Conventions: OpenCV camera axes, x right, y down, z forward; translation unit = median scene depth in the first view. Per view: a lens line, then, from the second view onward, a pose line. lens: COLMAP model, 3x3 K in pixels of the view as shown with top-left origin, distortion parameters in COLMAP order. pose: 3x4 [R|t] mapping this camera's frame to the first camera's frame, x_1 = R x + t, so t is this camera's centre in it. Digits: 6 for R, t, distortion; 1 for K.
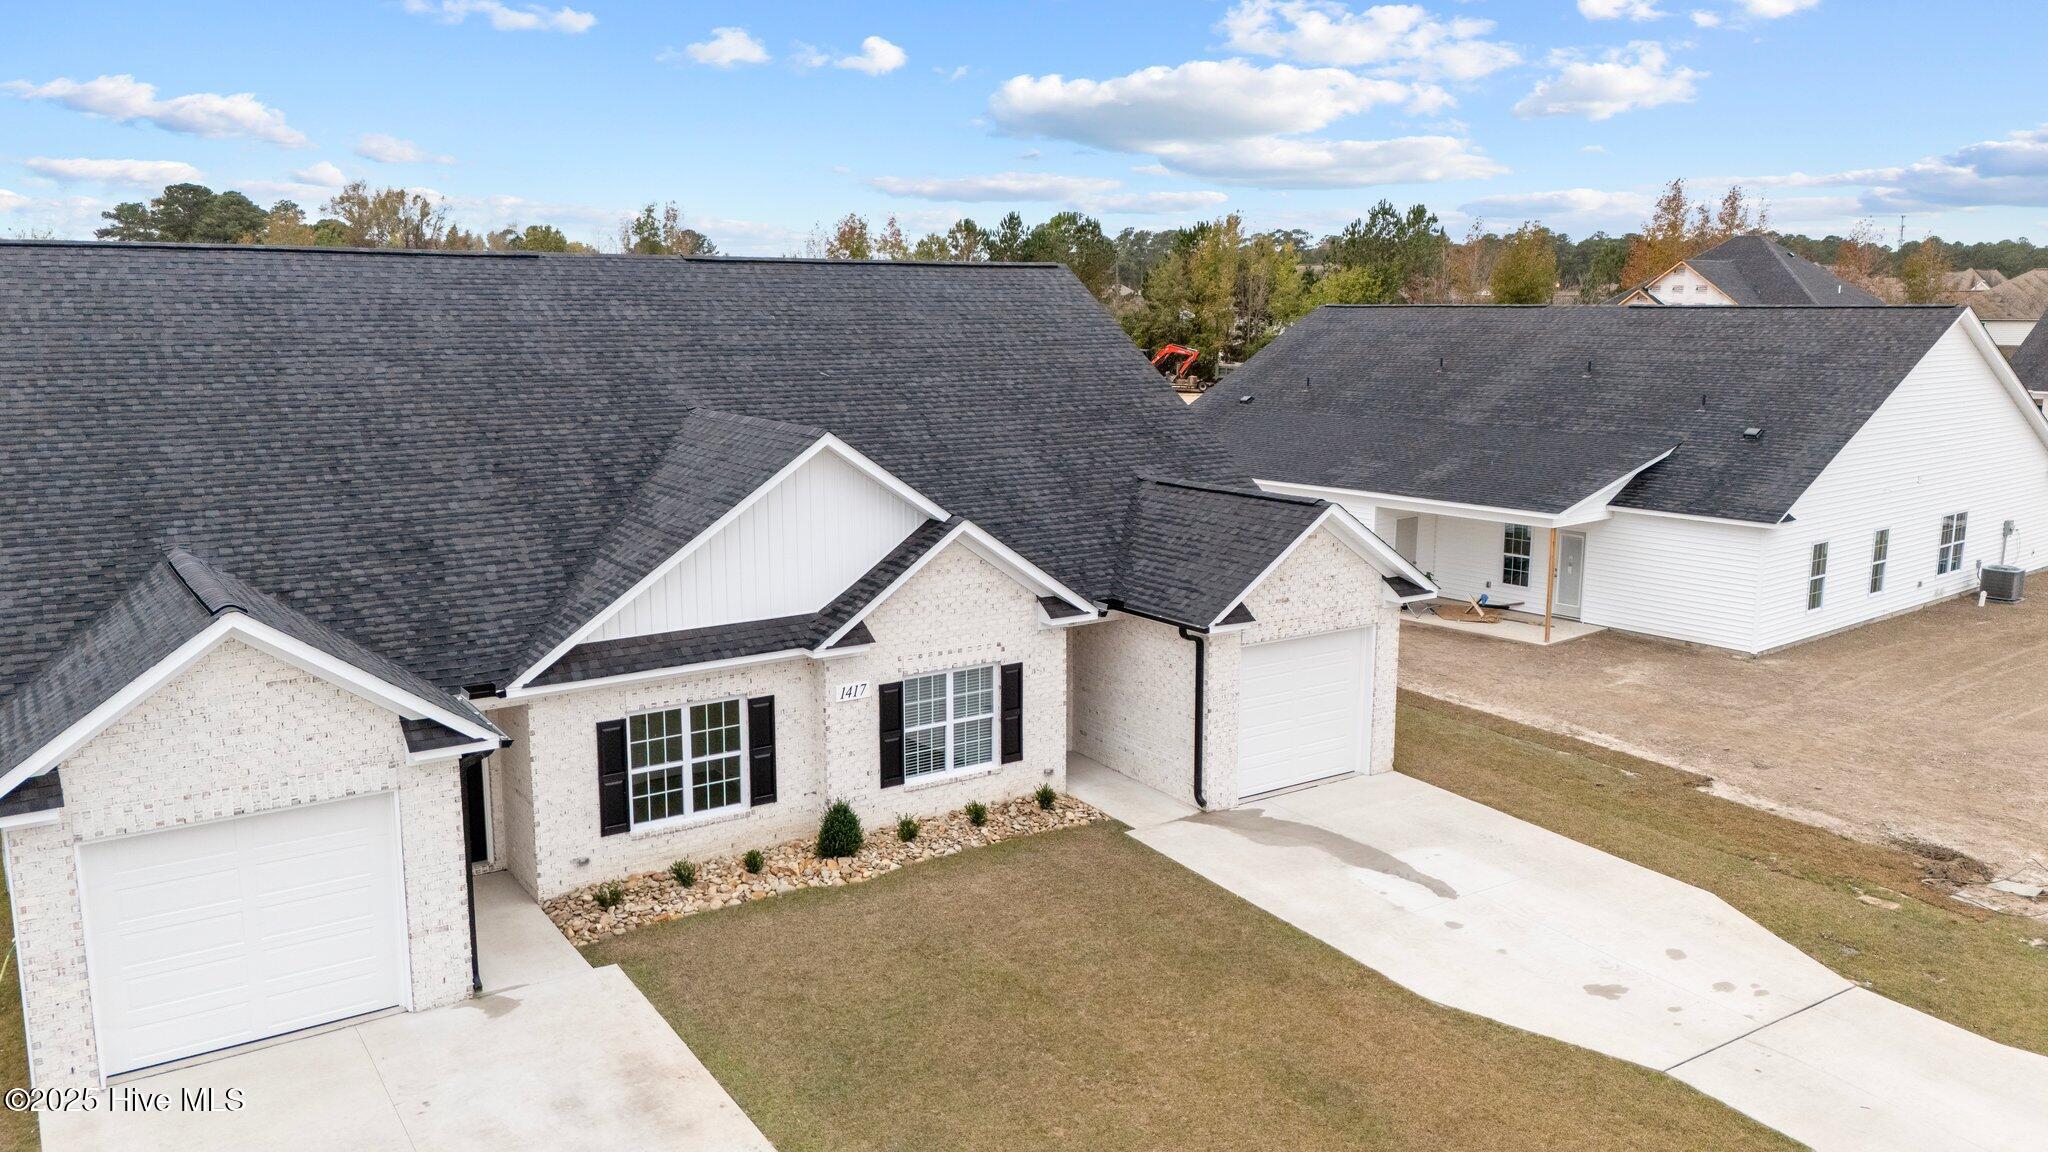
lens RADIAL K [[1500.5, 0, 1027.5], [0, 1500.5, 568.5], [0, 0, 1]] dist [0.086447, -0.085890]
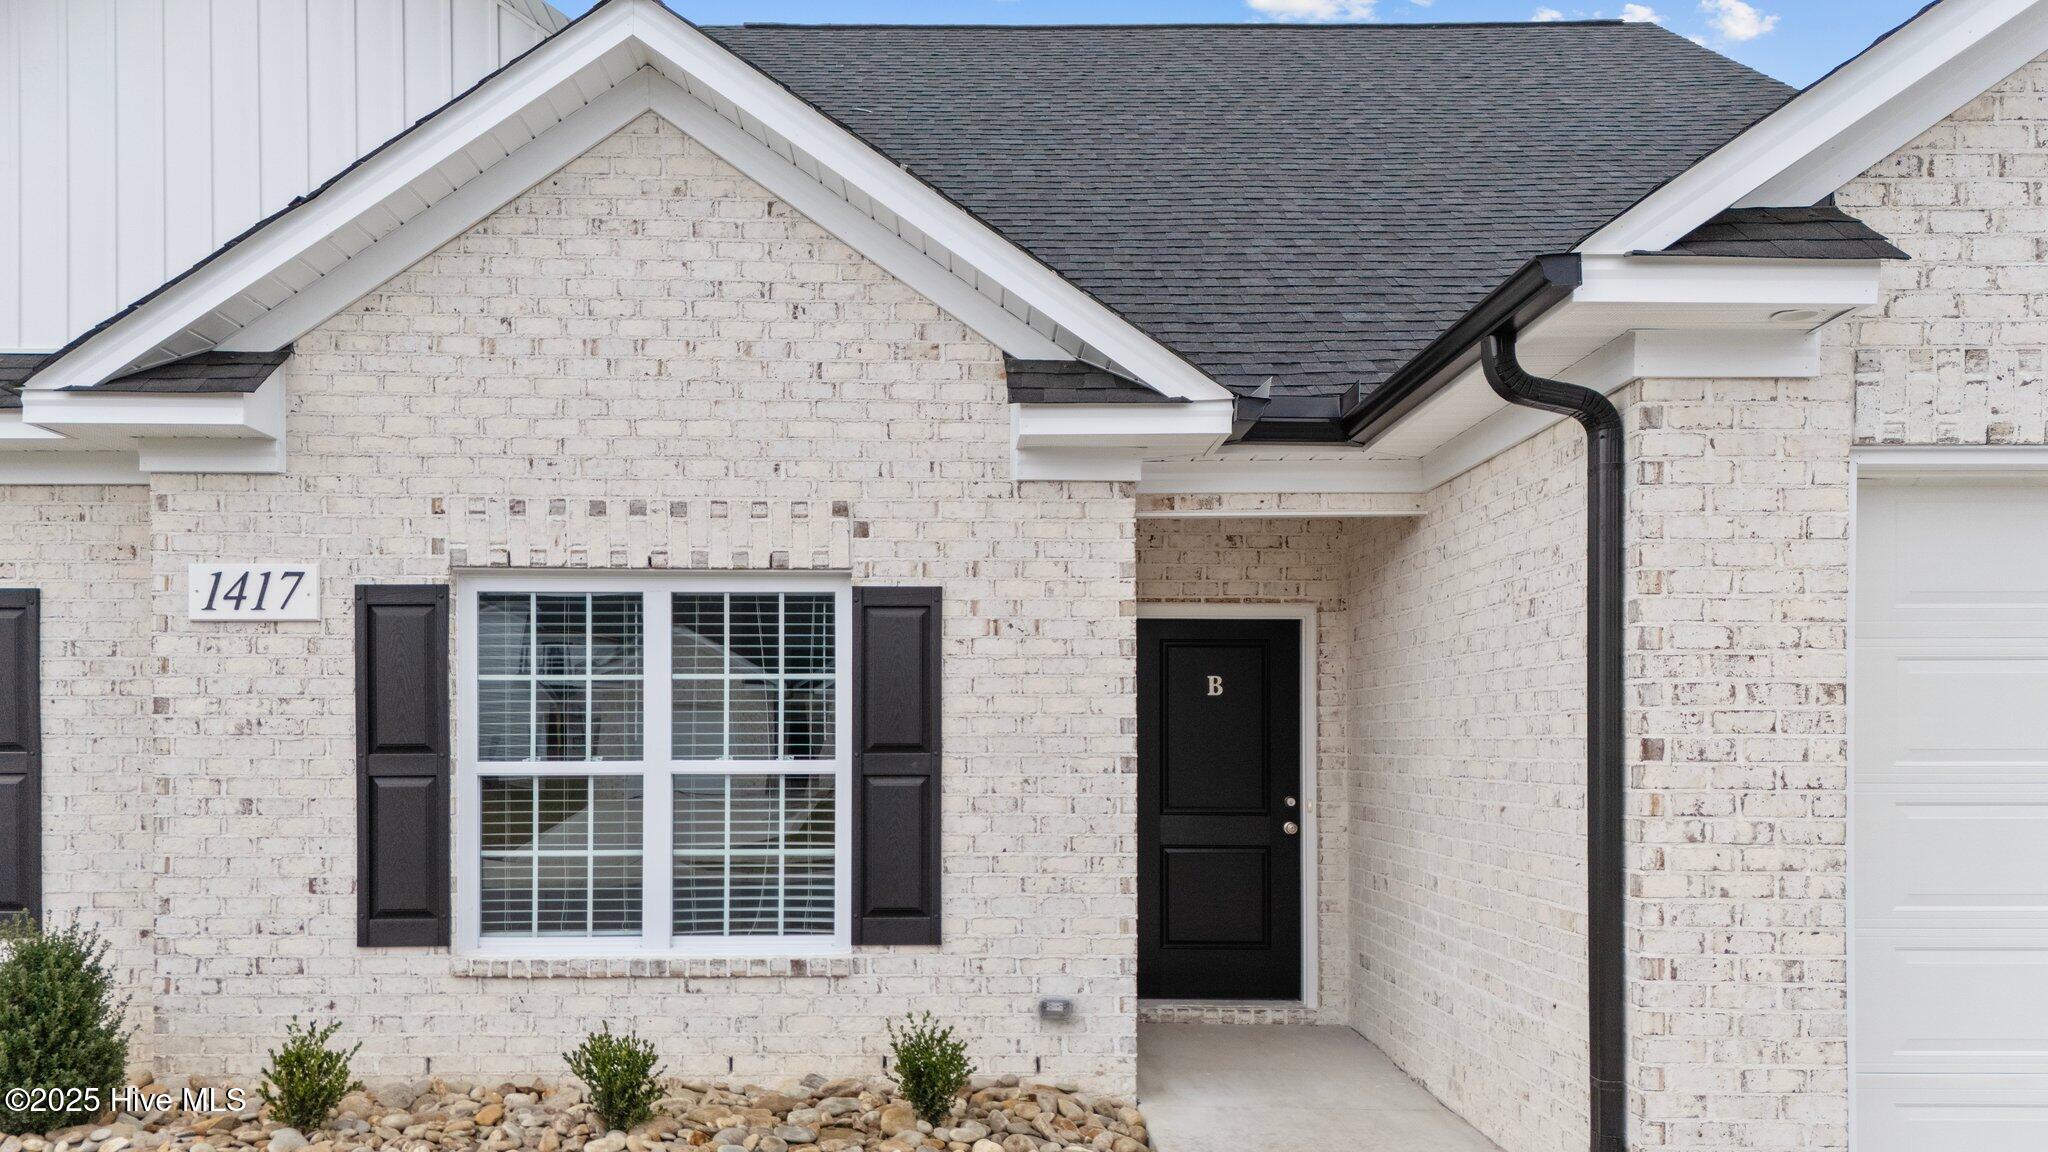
lens RADIAL K [[1537.1, 0, 943.6], [0, 1537.1, 766.1], [0, 0, 1]] dist [0.061583, 0.000066]
pose [[0.826615, 0.003462, -0.562757, 0.167635], [-0.096415, 0.986068, -0.135554, 0.141347], [0.554447, 0.166309, 0.815432, 0.809115]]
